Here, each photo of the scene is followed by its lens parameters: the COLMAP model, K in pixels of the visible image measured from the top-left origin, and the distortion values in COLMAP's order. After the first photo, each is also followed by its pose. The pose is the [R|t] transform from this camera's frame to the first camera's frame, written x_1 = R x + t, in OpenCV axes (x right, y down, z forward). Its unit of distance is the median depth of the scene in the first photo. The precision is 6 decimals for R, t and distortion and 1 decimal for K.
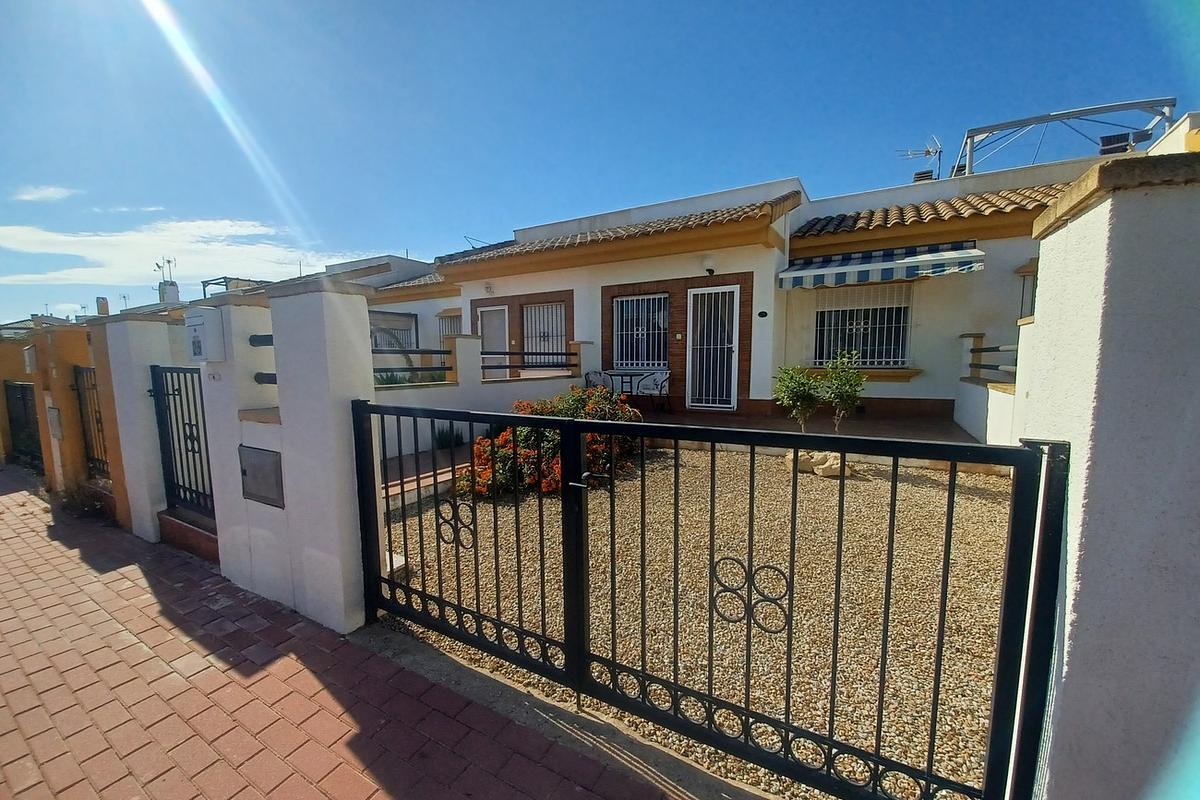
lens RADIAL K [[475.9, 0, 598.4], [0, 475.9, 411.9], [0, 0, 1]] dist [0.017727, -0.014218]
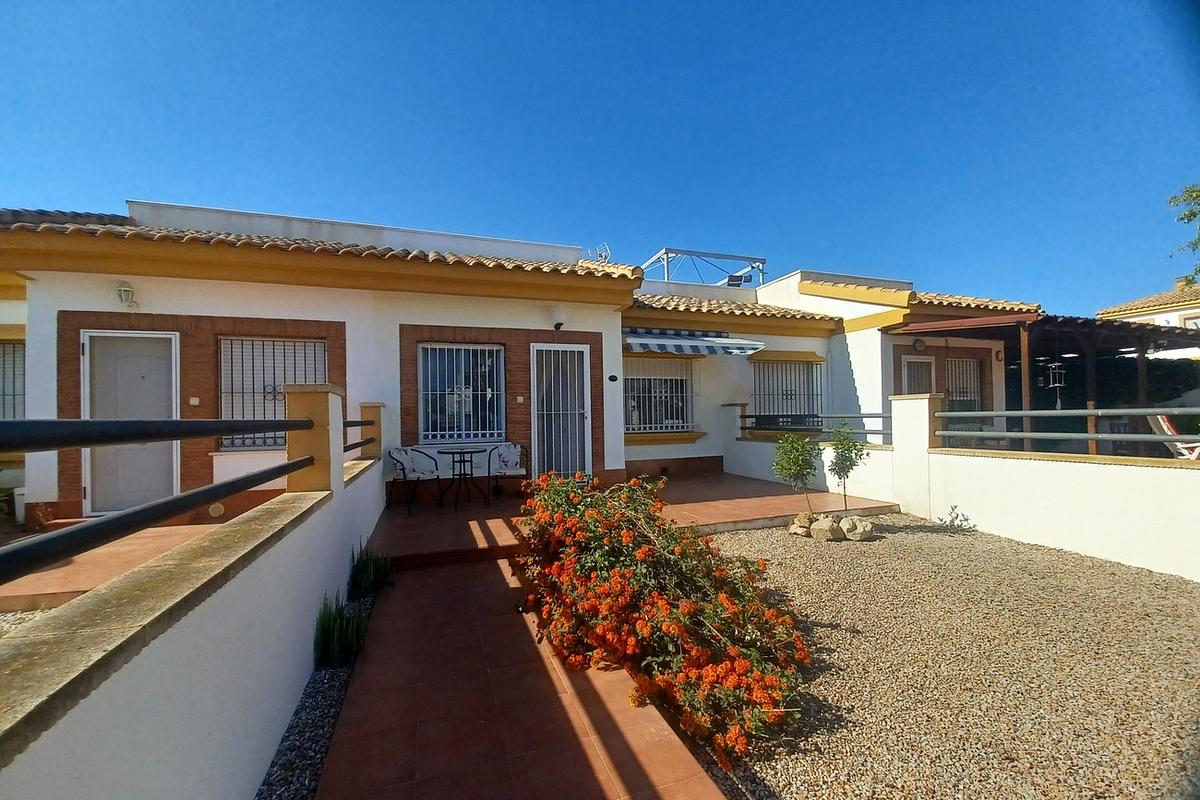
lens RADIAL K [[475.9, 0, 598.4], [0, 475.9, 411.9], [0, 0, 1]] dist [0.017727, -0.014218]
pose [[0.646635, 0.002524, 0.762795, -0.385891], [0.095159, 0.991916, -0.083951, -0.061631], [-0.756841, 0.126872, 0.641167, 0.417955]]
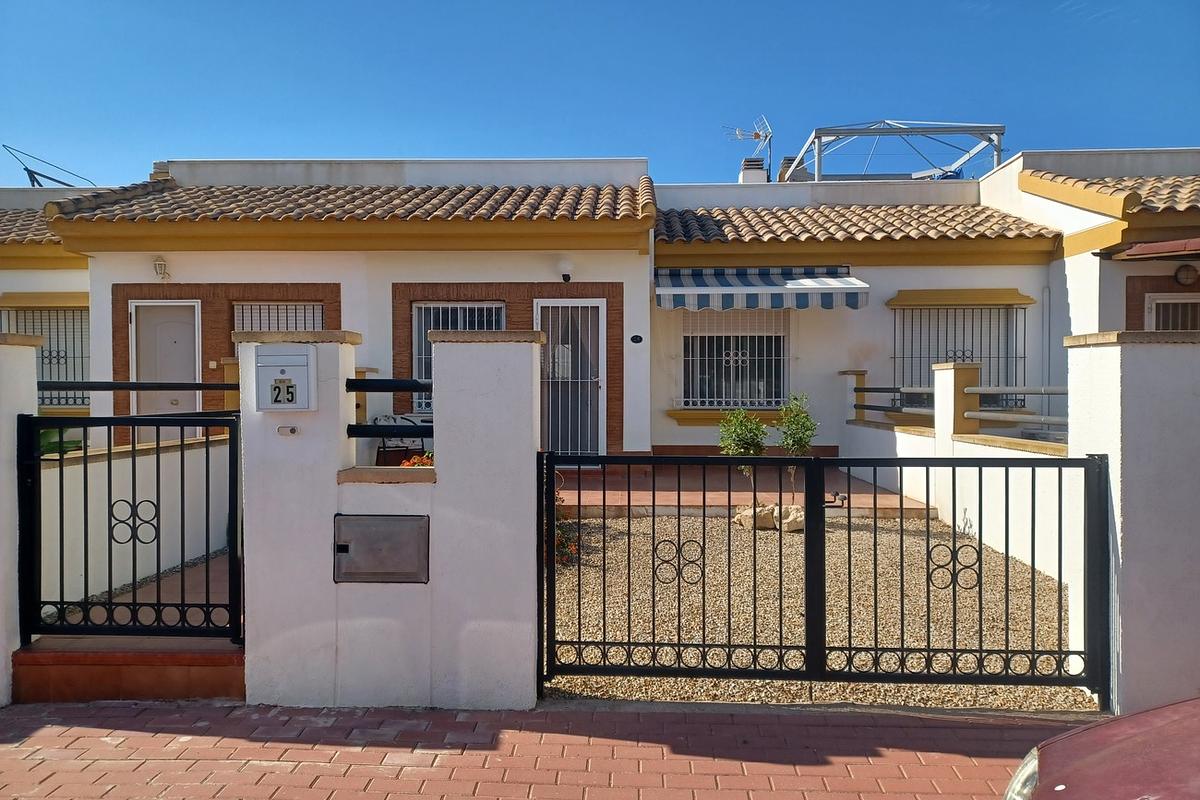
lens RADIAL K [[870.7, 0, 599.5], [0, 870.7, 408.4], [0, 0, 1]] dist [0.136915, -0.211536]
pose [[0.880363, -0.003654, 0.474286, -0.358971], [0.045369, 0.996034, -0.076540, 0.008191], [-0.472126, 0.088901, 0.877037, -0.175092]]
